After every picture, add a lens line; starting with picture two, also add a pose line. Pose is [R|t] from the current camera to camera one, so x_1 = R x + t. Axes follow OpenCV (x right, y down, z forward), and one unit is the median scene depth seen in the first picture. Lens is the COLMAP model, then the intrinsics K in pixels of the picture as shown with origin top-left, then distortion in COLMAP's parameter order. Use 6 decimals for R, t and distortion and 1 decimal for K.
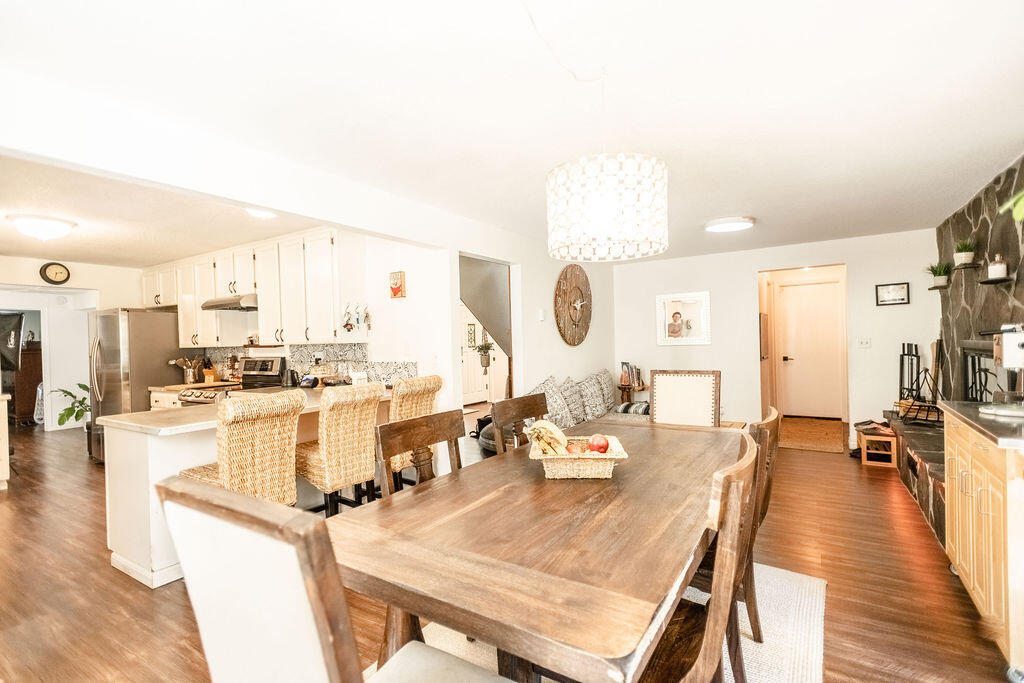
lens RADIAL K [[490.0, 0, 516.6], [0, 490.0, 344.9], [0, 0, 1]] dist [-0.006074, -0.001740]
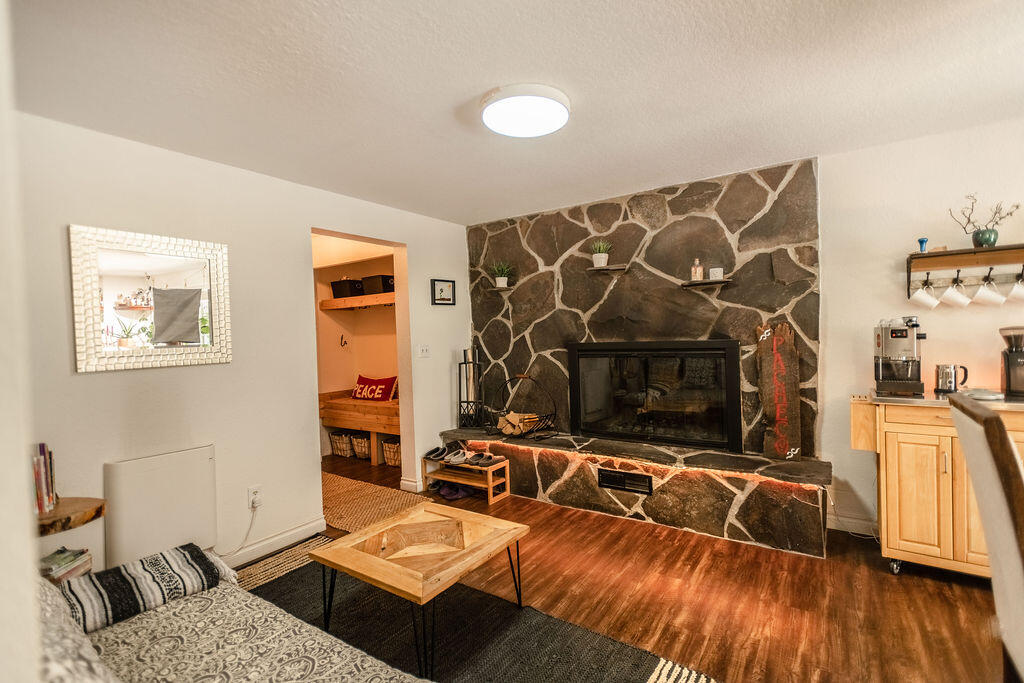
lens RADIAL K [[490.0, 0, 509.9], [0, 490.0, 340.7], [0, 0, 1]] dist [-0.006074, -0.001740]
pose [[0.033713, 0.013676, 0.999338, -0.071246], [0.040615, 0.999062, -0.015043, -0.002862], [-0.998606, 0.041096, 0.033126, 0.885117]]
